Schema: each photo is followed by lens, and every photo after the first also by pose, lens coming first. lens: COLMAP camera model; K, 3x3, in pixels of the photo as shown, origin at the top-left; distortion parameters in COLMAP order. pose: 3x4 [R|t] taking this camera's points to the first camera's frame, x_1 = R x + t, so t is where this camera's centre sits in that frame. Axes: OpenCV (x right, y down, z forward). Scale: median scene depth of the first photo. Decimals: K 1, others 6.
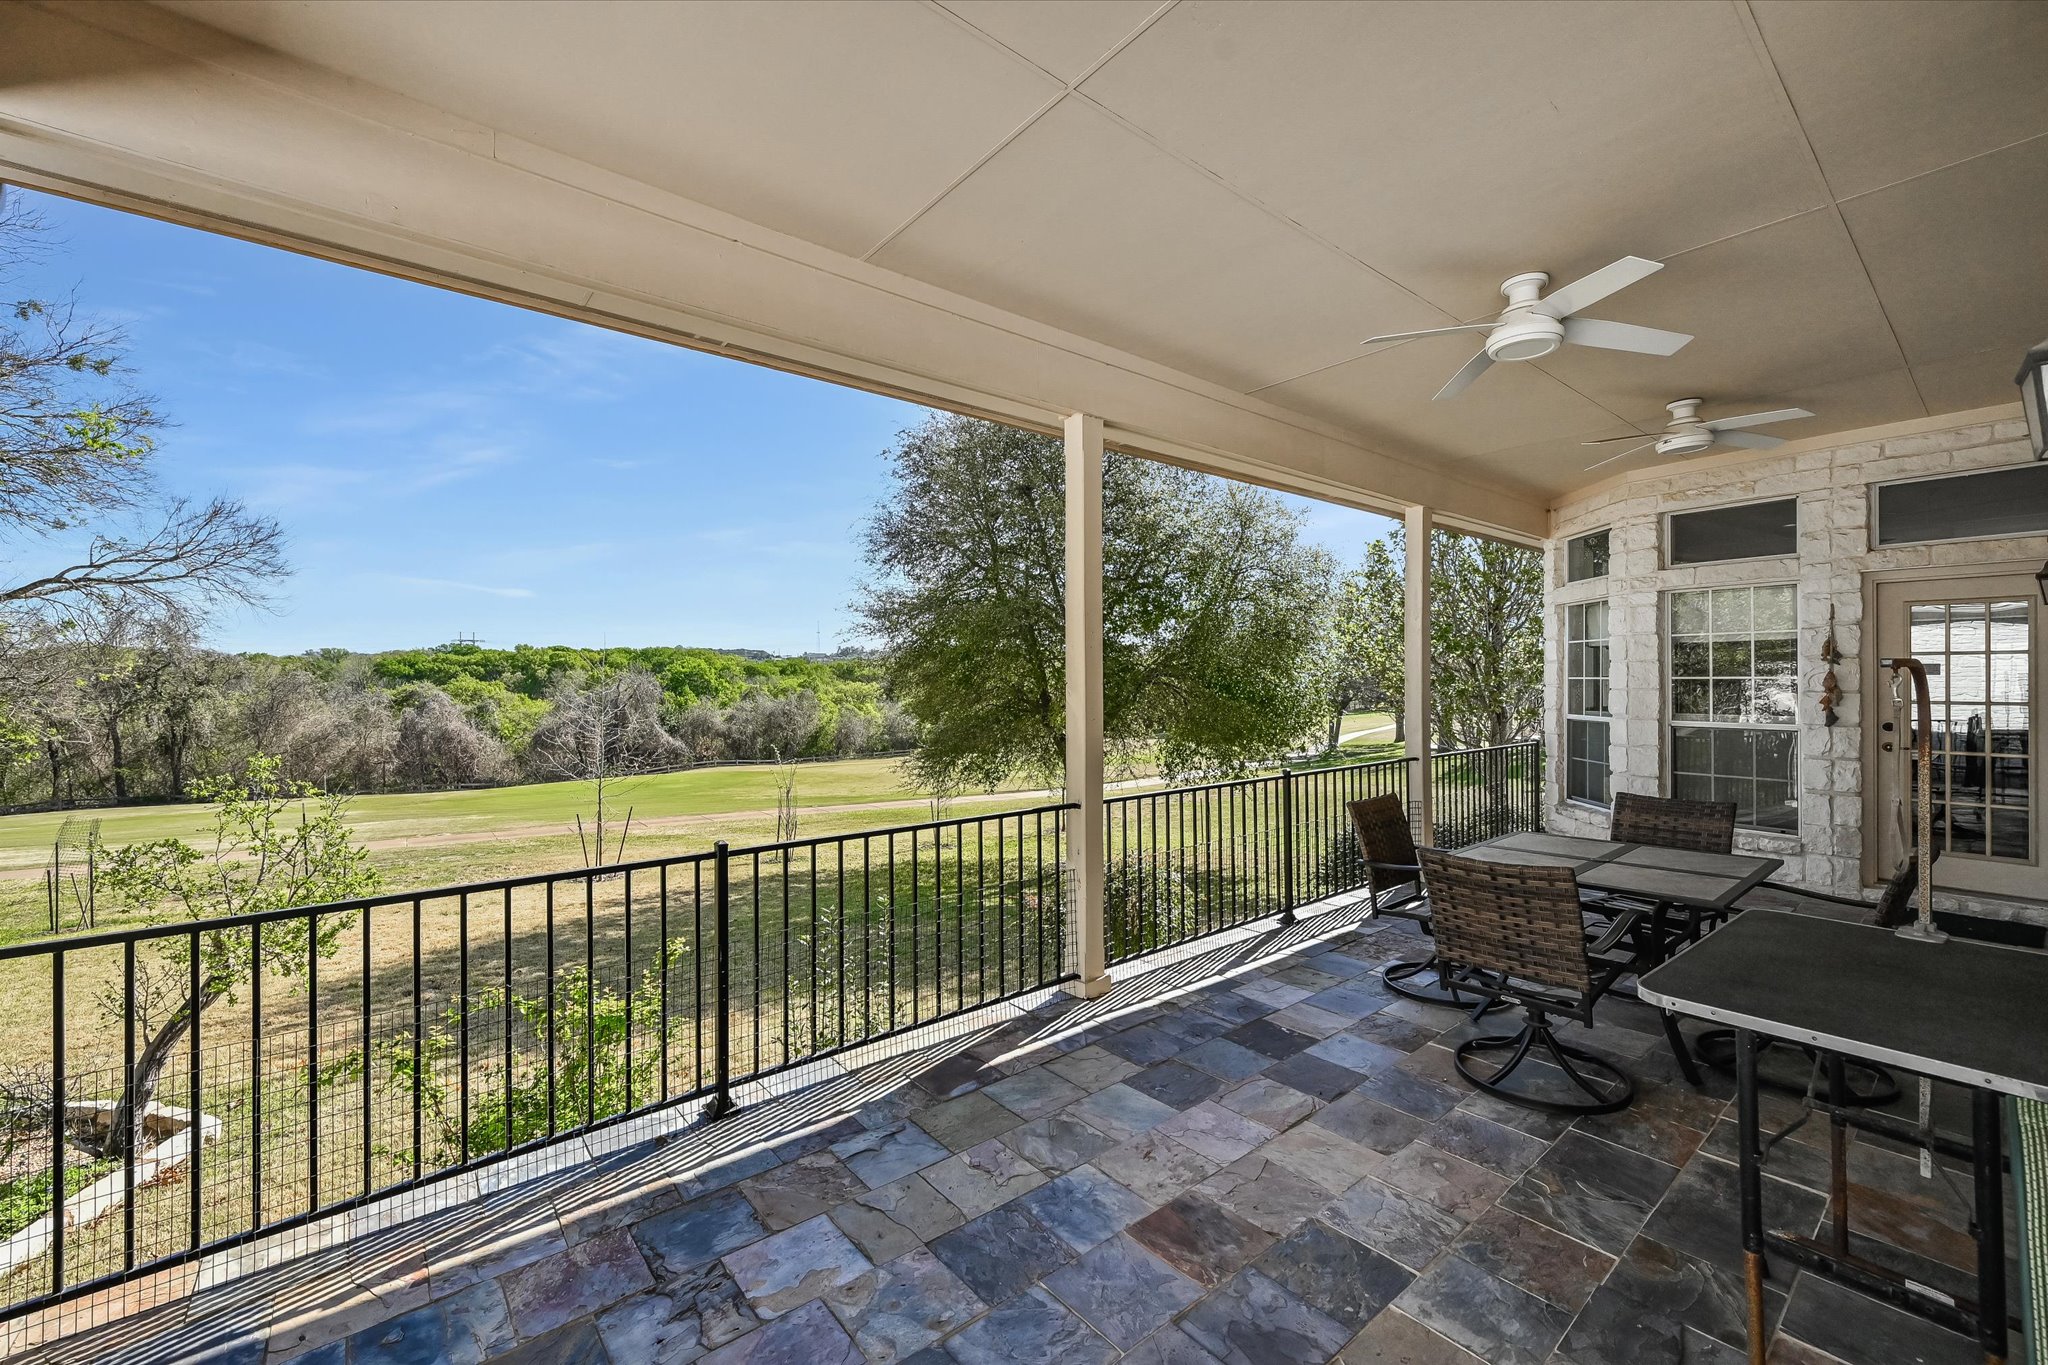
lens RADIAL K [[819.2, 0, 984.3], [0, 819.2, 675.4], [0, 0, 1]] dist [-0.000657, -0.000057]
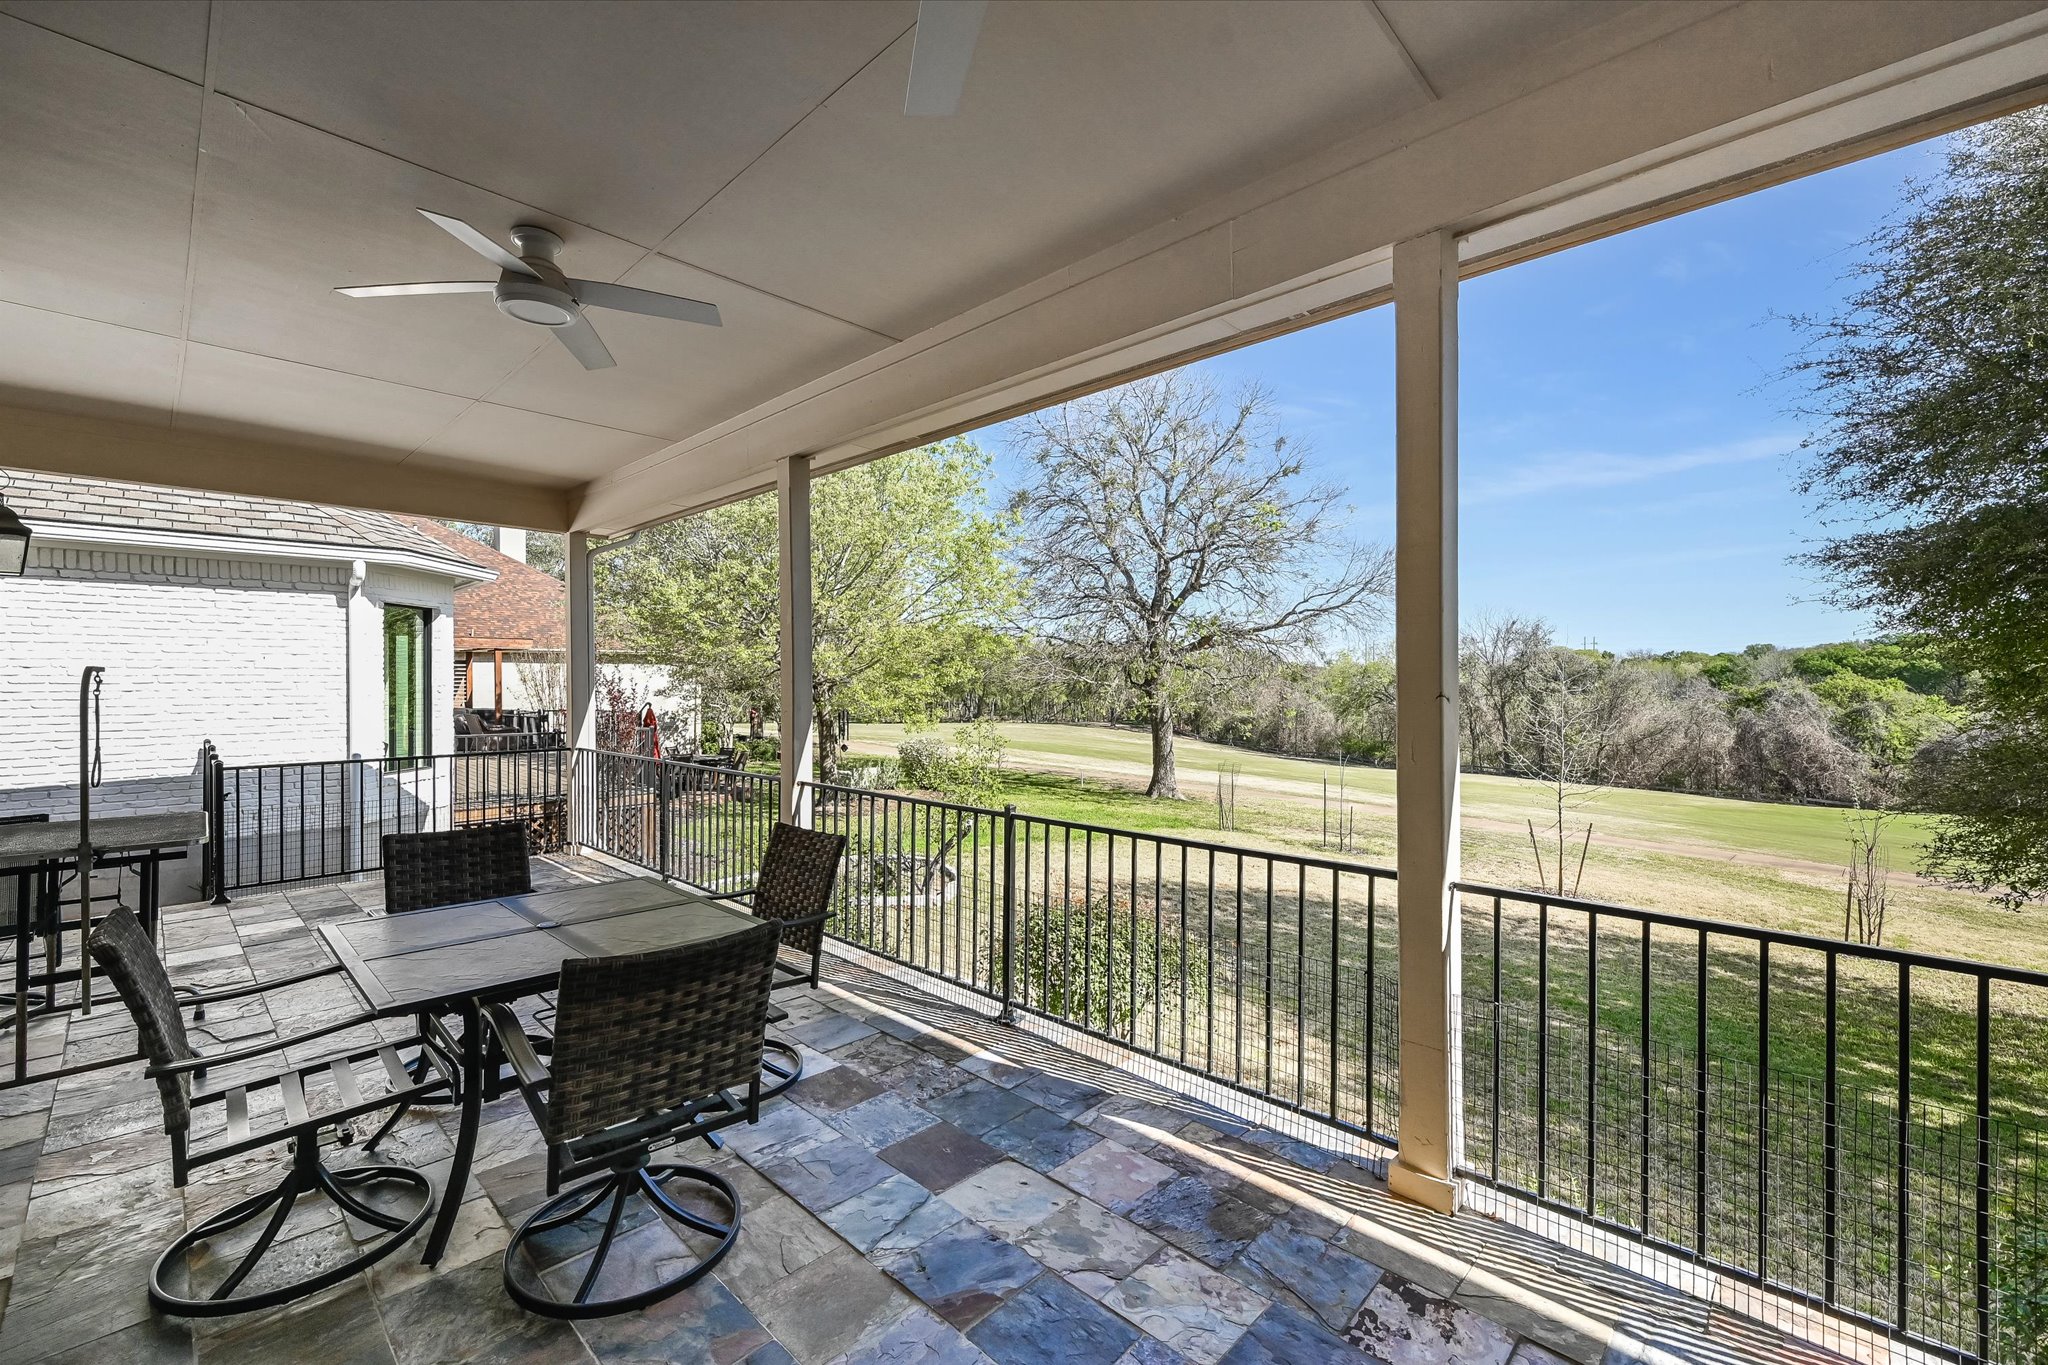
lens RADIAL K [[800.5, 0, 1022.3], [0, 800.5, 679.9], [0, 0, 1]] dist [-0.000598, 0.000079]
pose [[0.153889, 0.001207, -0.988087, 0.051559], [0.008091, 0.999964, 0.002482, -0.000410], [0.988055, -0.008377, 0.153874, 0.042966]]
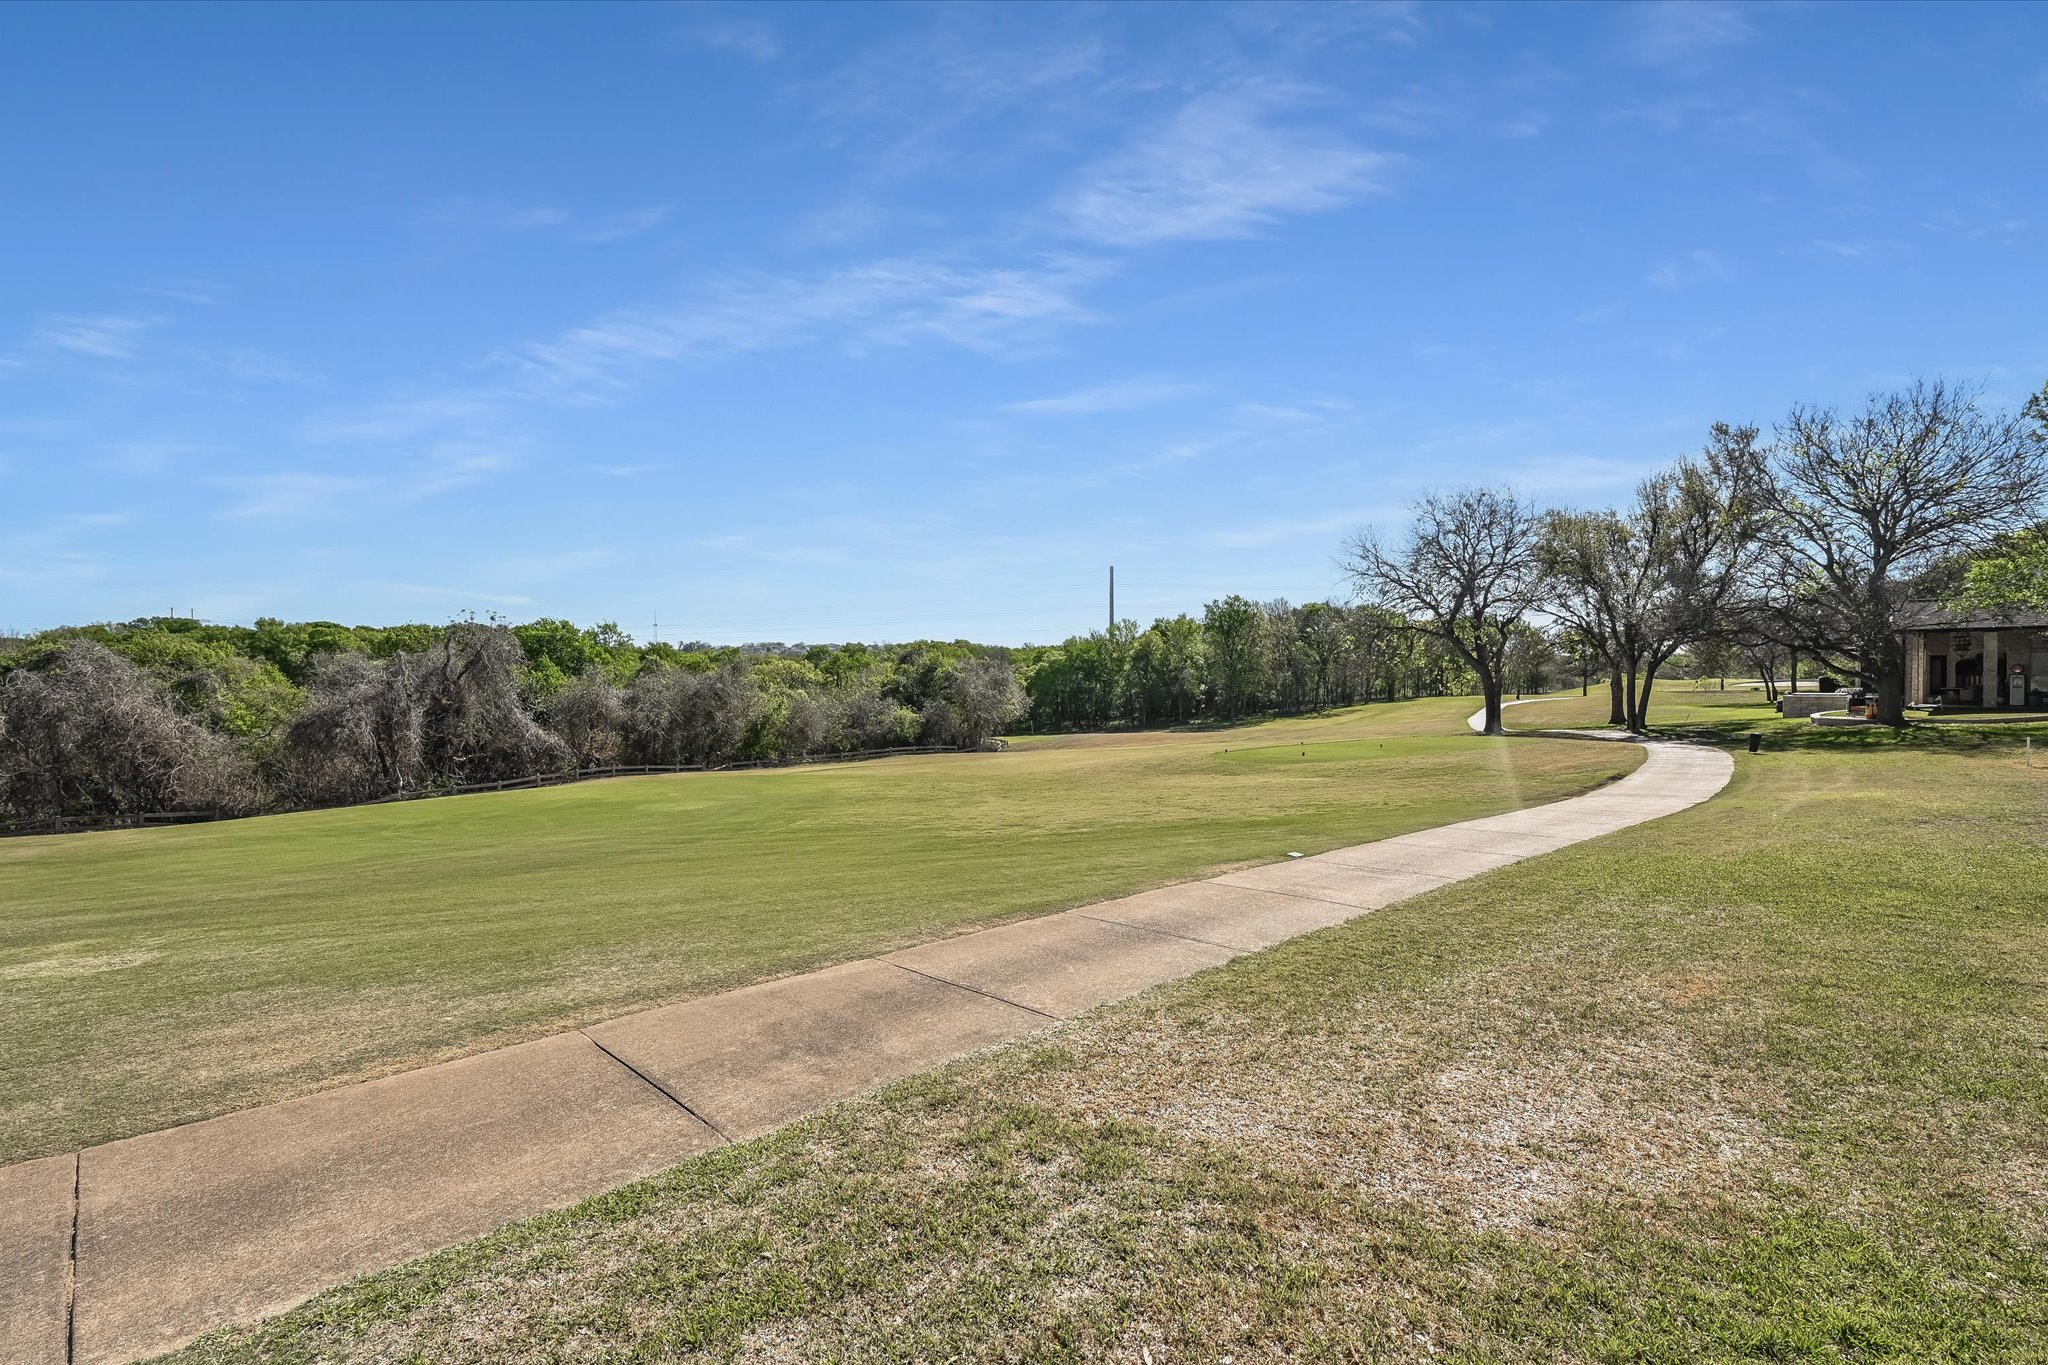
lens RADIAL K [[960.0, 0, 1024.0], [0, 960.0, 682.5], [0, 0, 1]] dist [0.002295, 0.001156]
pose [[0.988195, -0.002763, 0.153178, -0.137003], [0.000590, 0.999899, 0.014229, 0.030932], [-0.153202, -0.013970, 0.988096, 0.238415]]
